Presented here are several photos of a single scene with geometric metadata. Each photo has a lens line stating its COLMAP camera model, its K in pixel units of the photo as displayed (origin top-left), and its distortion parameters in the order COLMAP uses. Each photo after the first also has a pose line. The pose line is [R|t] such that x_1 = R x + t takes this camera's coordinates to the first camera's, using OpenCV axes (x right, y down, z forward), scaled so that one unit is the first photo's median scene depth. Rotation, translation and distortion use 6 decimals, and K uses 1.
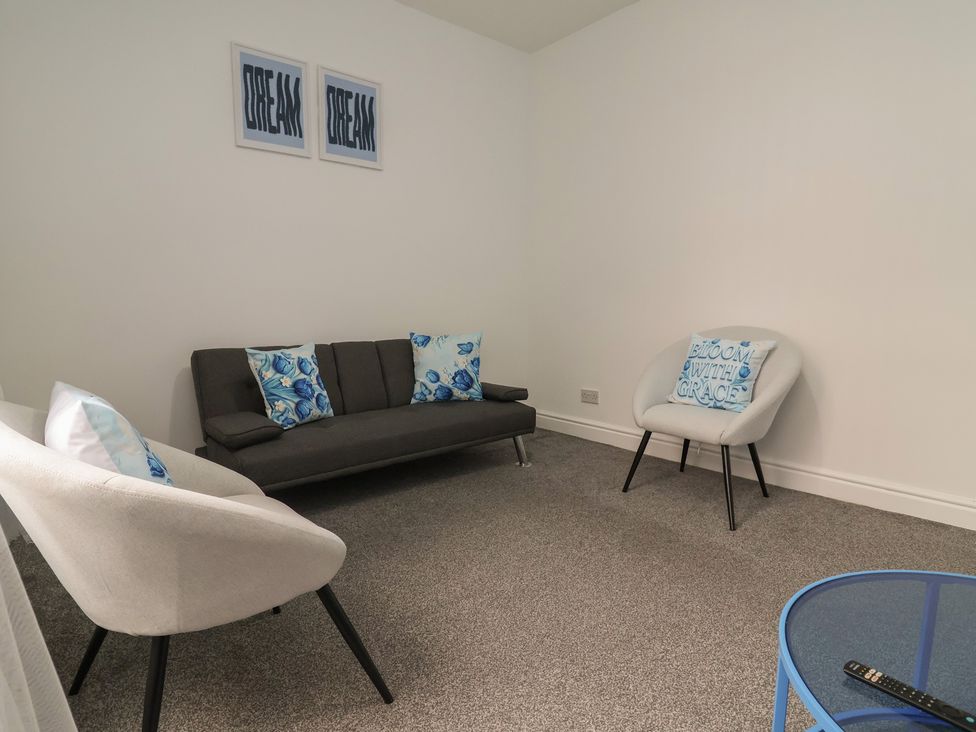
lens RADIAL K [[551.1, 0, 483.5], [0, 551.1, 366.1], [0, 0, 1]] dist [-0.016509, -0.000363]
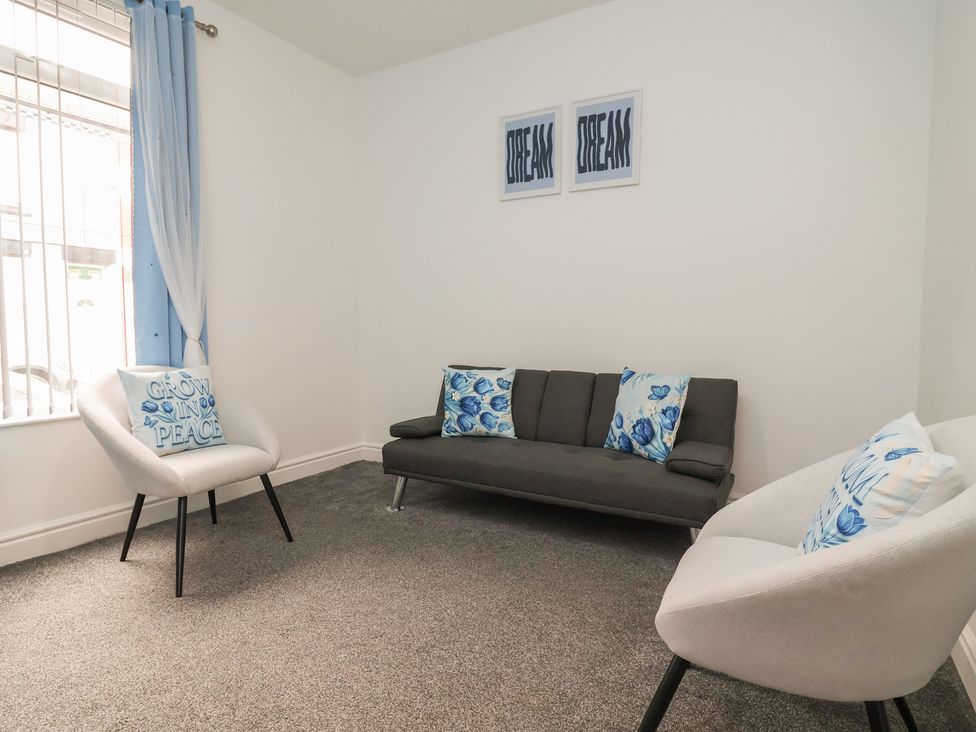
lens RADIAL K [[551.1, 0, 483.5], [0, 551.1, 366.1], [0, 0, 1]] dist [-0.016509, -0.000363]
pose [[0.328437, 0.071004, -0.941853, 0.658439], [-0.119994, 0.992227, 0.032958, -0.069859], [0.936873, 0.102192, 0.334404, 0.552215]]
